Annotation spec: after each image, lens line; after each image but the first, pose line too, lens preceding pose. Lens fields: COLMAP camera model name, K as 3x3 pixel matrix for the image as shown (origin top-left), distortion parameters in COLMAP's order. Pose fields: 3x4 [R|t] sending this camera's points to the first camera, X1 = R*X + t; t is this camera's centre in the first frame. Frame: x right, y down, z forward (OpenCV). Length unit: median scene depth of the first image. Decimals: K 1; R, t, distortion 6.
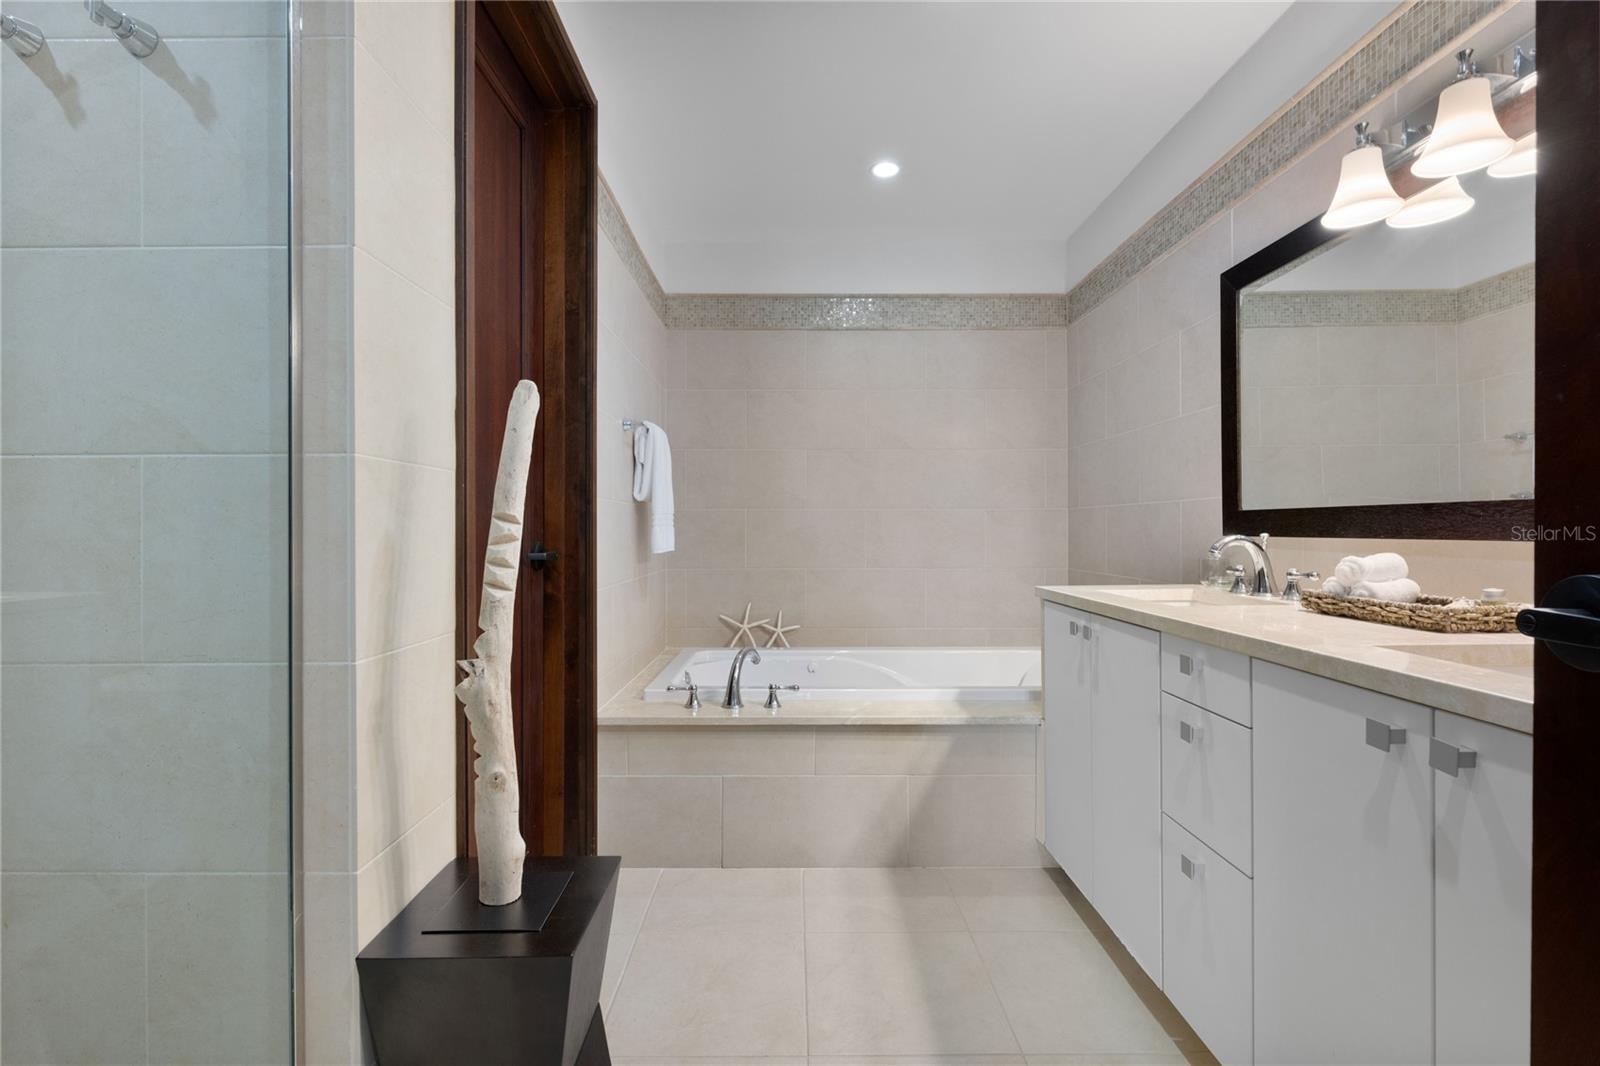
lens RADIAL K [[717.1, 0, 800.0], [0, 717.1, 533.0], [0, 0, 1]] dist [0.000820, 0.000092]
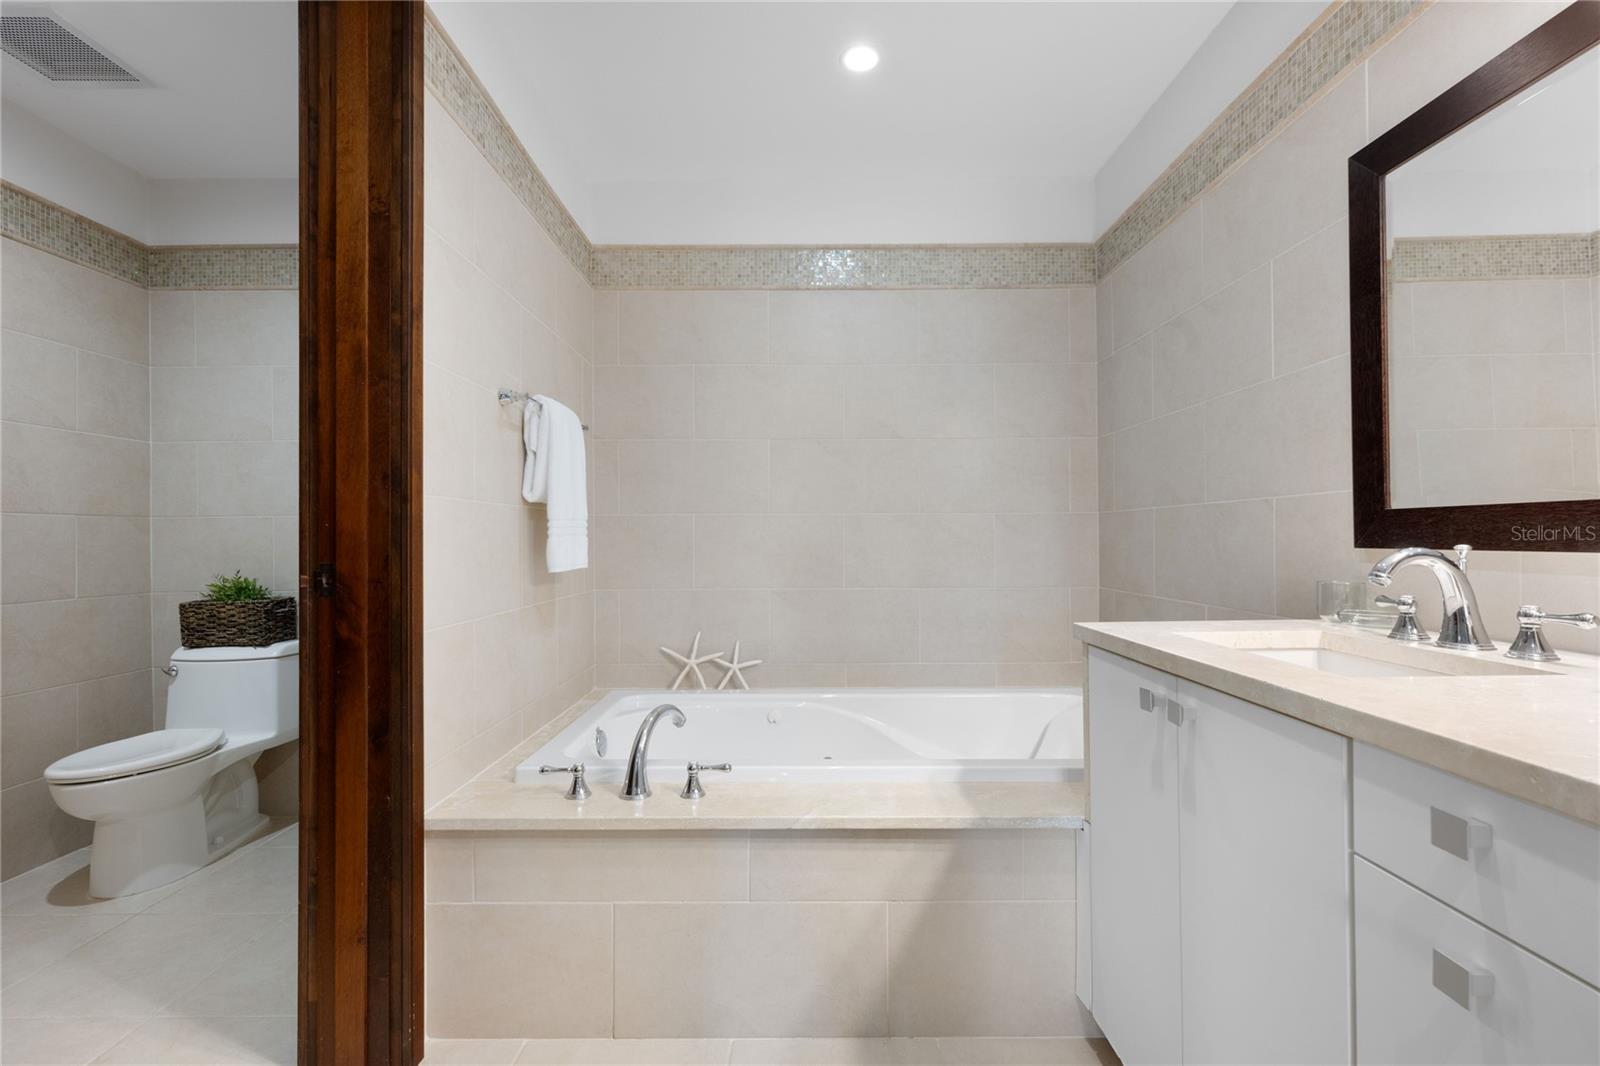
lens RADIAL K [[717.1, 0, 800.0], [0, 717.1, 533.0], [0, 0, 1]] dist [0.000820, 0.000092]
pose [[0.999982, -0.002569, -0.005443, 0.067398], [0.002500, 0.999918, -0.012584, -0.002611], [0.005475, 0.012570, 0.999906, 0.293820]]
